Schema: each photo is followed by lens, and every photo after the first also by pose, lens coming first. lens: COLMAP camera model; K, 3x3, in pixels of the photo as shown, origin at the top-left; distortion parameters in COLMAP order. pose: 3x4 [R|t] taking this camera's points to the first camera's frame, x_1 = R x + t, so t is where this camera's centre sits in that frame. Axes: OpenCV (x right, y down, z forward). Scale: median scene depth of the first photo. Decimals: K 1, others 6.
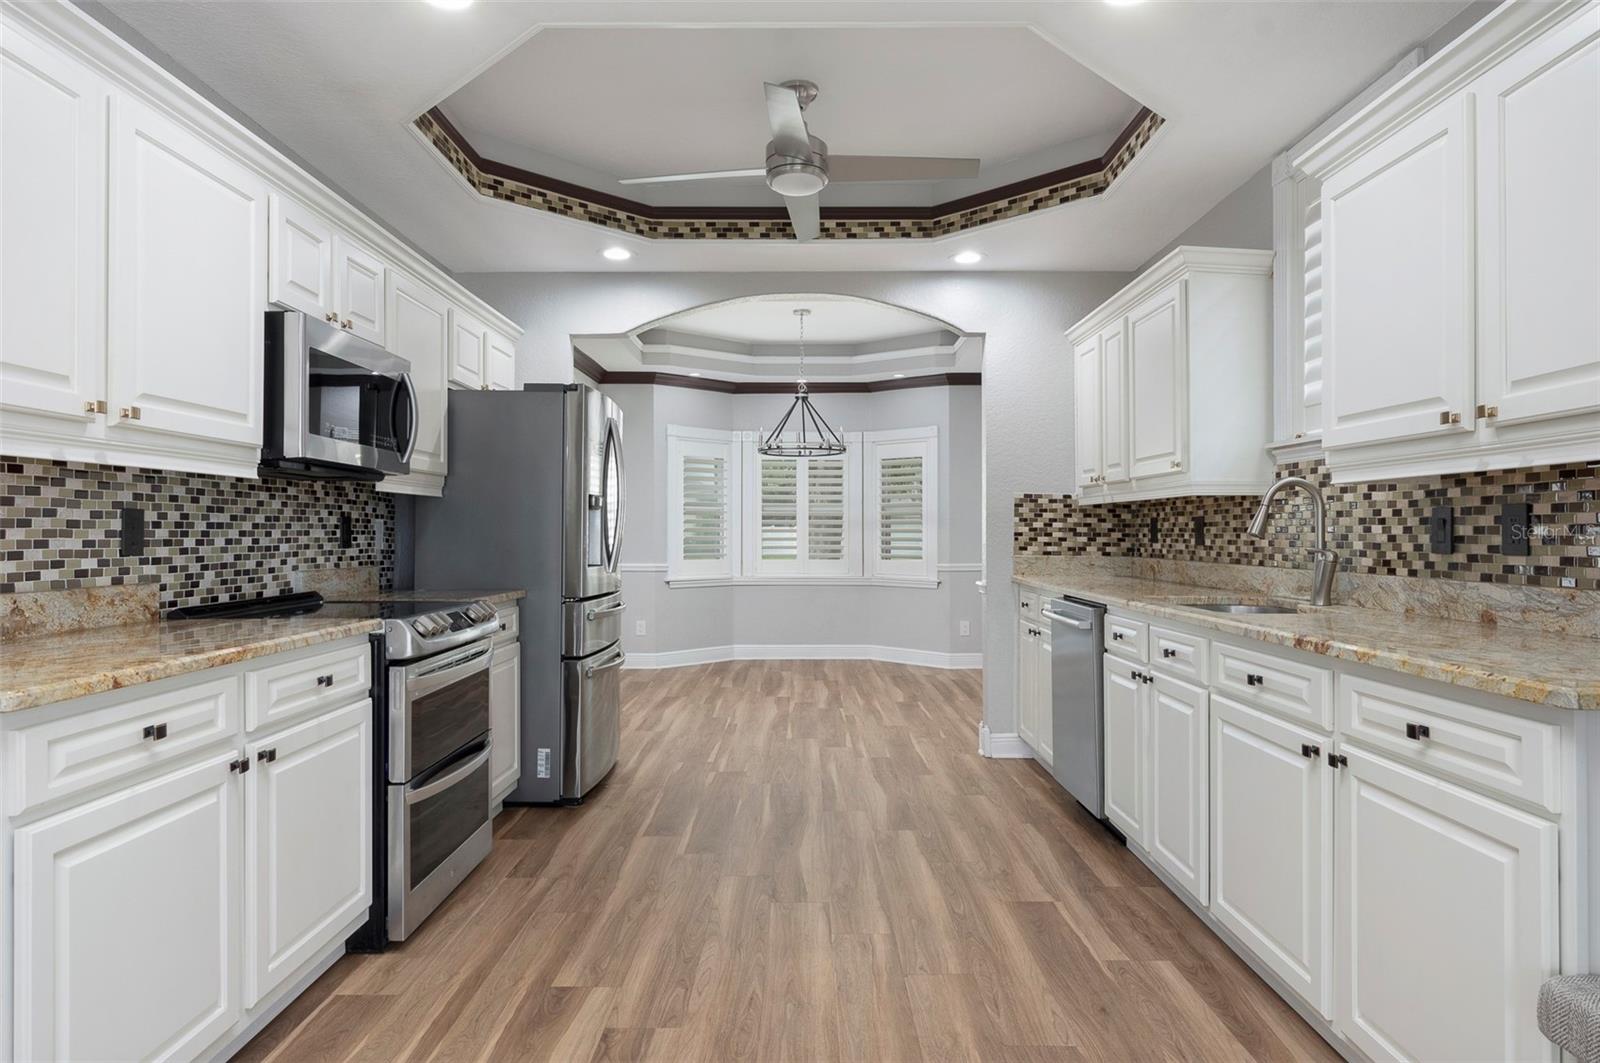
lens RADIAL K [[964.6, 0, 811.7], [0, 964.6, 524.1], [0, 0, 1]] dist [0.001789, -0.002532]
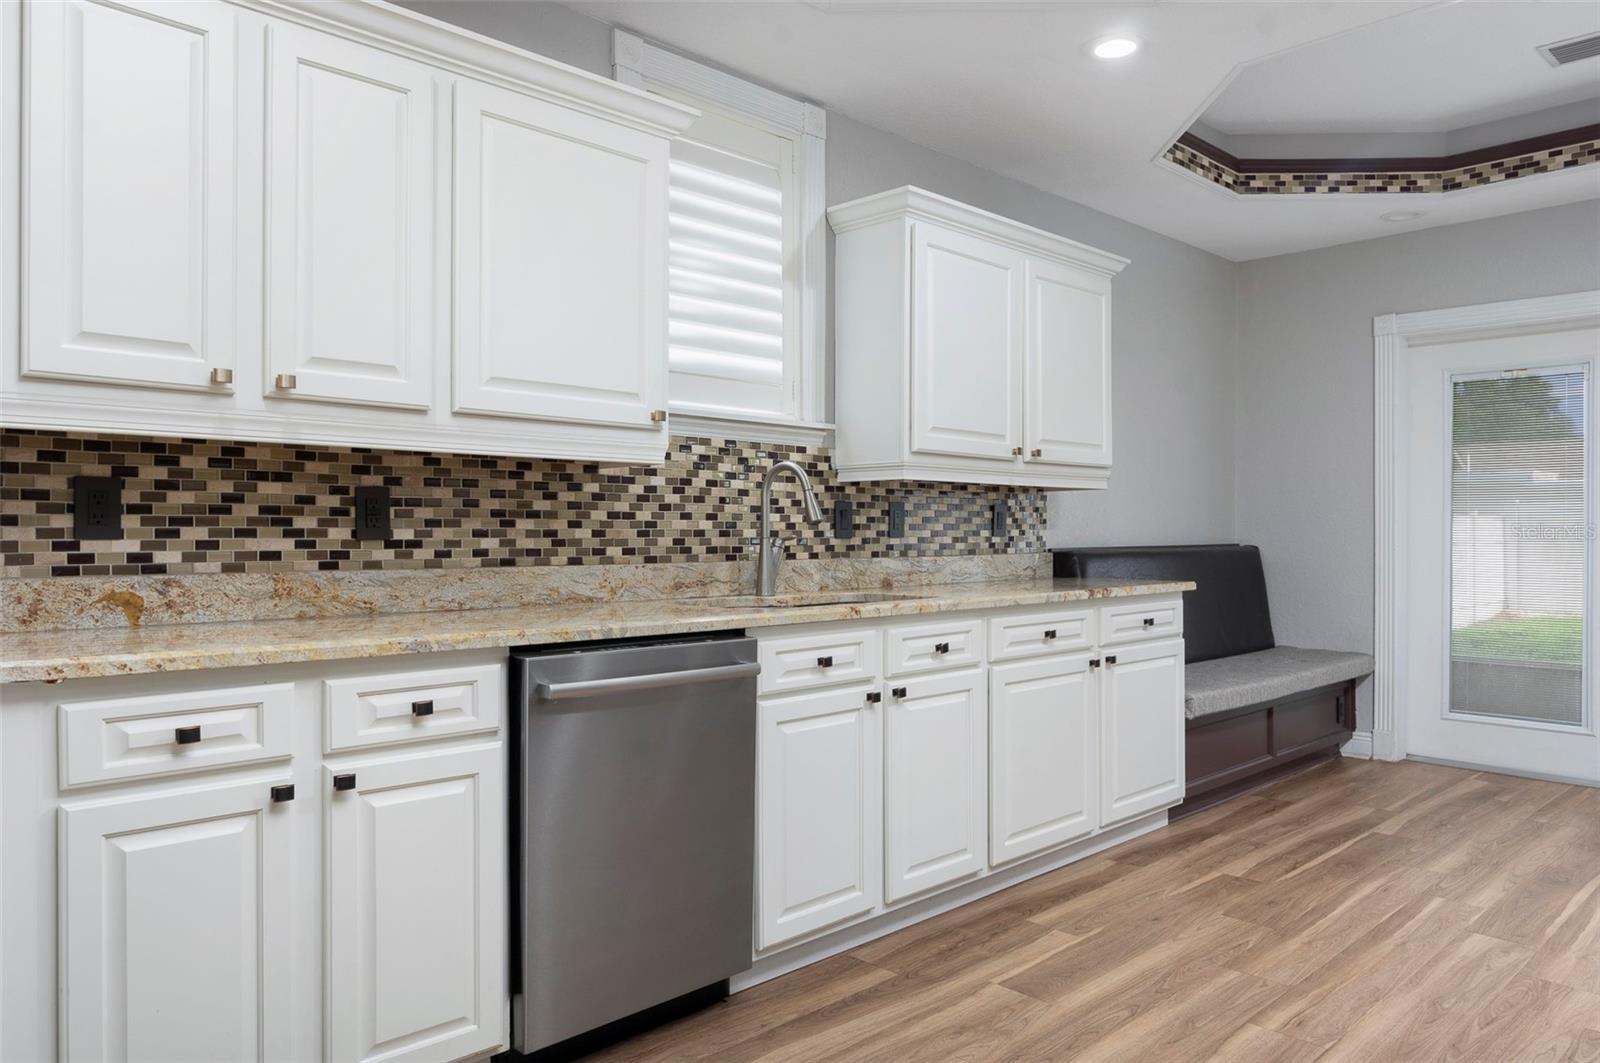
lens RADIAL K [[1060.8, 0, 815.3], [0, 1060.8, 534.4], [0, 0, 1]] dist [-0.007509, -0.001873]
pose [[-0.684855, -0.003028, 0.728673, -0.201708], [-0.007479, 0.999968, -0.002875, 0.018658], [-0.728641, -0.007419, -0.684855, 1.227533]]
